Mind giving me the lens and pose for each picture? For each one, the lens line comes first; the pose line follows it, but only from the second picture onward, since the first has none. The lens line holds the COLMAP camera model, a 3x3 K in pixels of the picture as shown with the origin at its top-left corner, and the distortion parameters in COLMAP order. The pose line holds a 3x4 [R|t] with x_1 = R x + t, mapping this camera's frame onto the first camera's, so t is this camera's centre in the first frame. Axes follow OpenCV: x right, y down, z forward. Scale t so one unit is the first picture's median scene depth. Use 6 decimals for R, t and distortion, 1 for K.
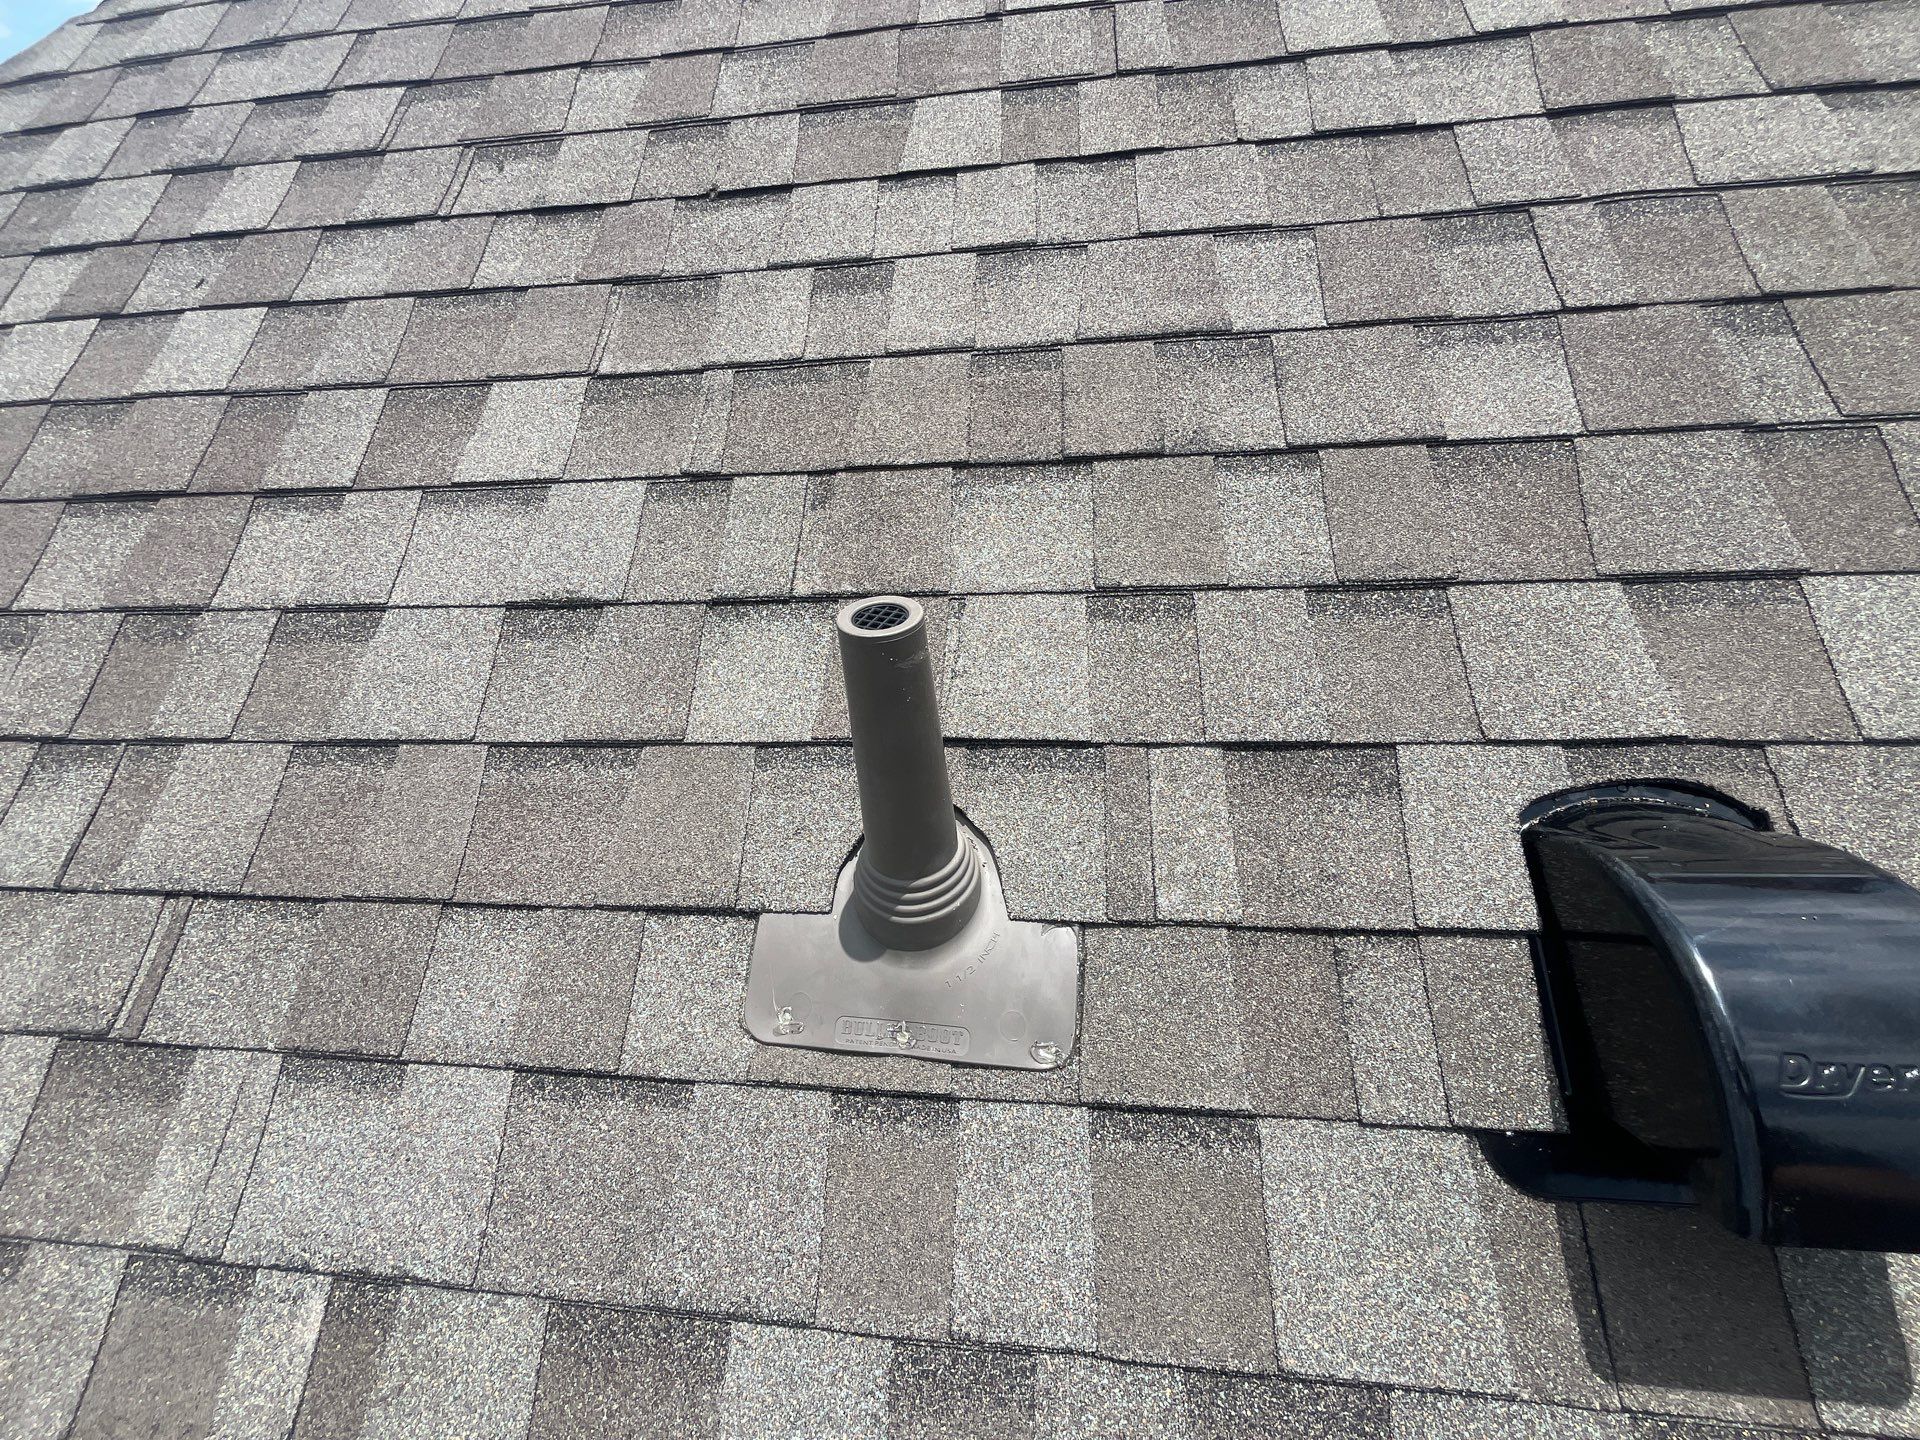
lens RADIAL K [[782.0, 0, 960.8], [0, 782.0, 712.6], [0, 0, 1]] dist [-0.002794, 0.000537]
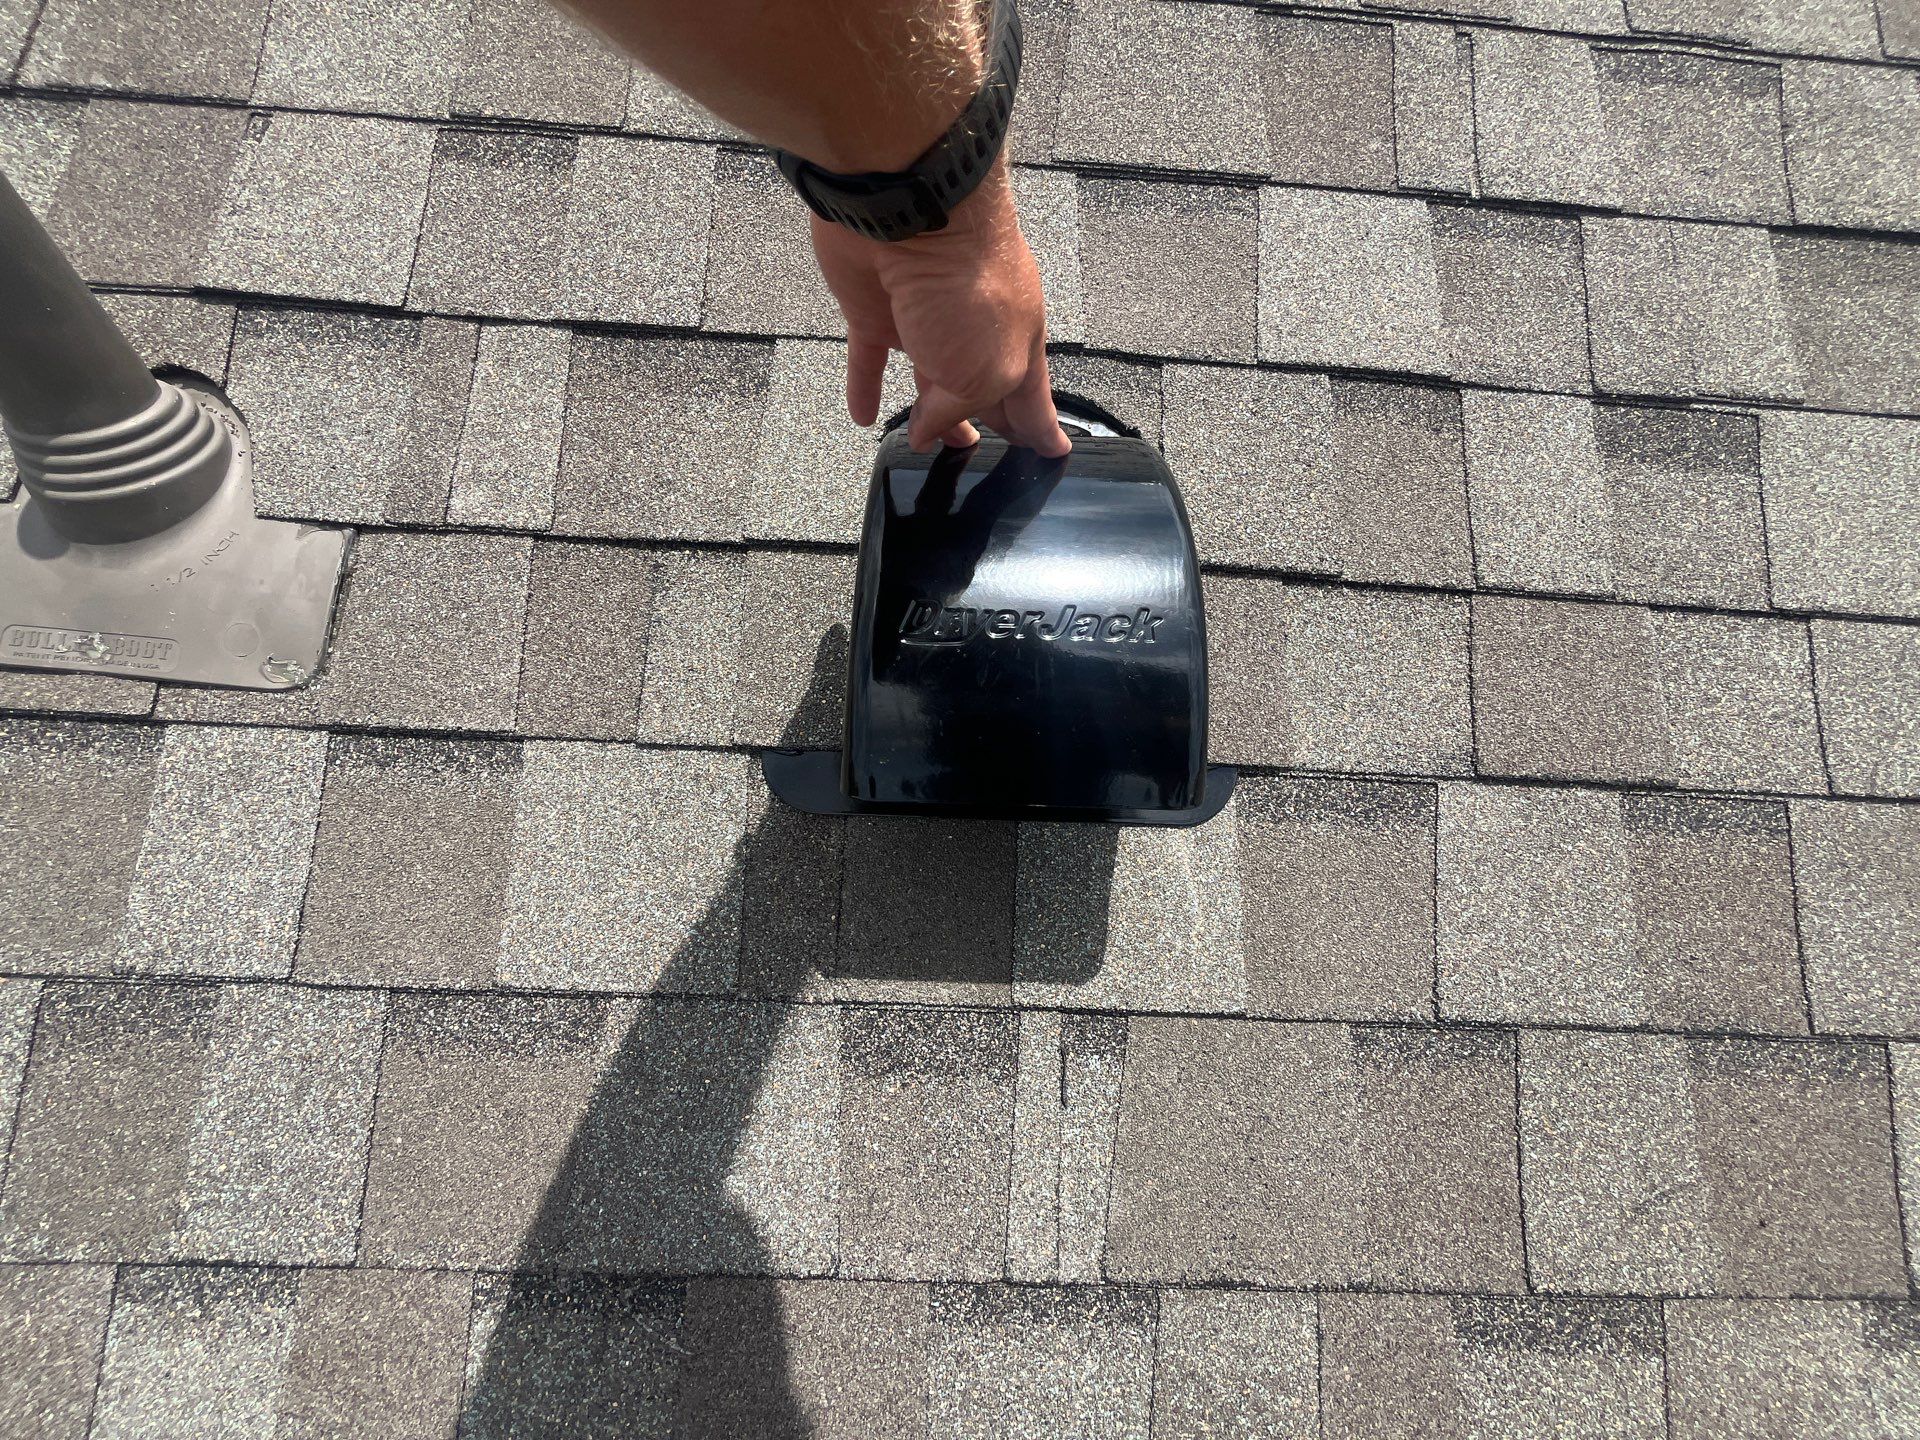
lens RADIAL K [[782.0, 0, 960.8], [0, 782.0, 712.6], [0, 0, 1]] dist [-0.002794, 0.000537]
pose [[0.985034, 0.024664, 0.170585, 0.671931], [-0.061376, 0.975027, 0.213438, 0.260052], [-0.161060, -0.220714, 0.961948, 0.088783]]
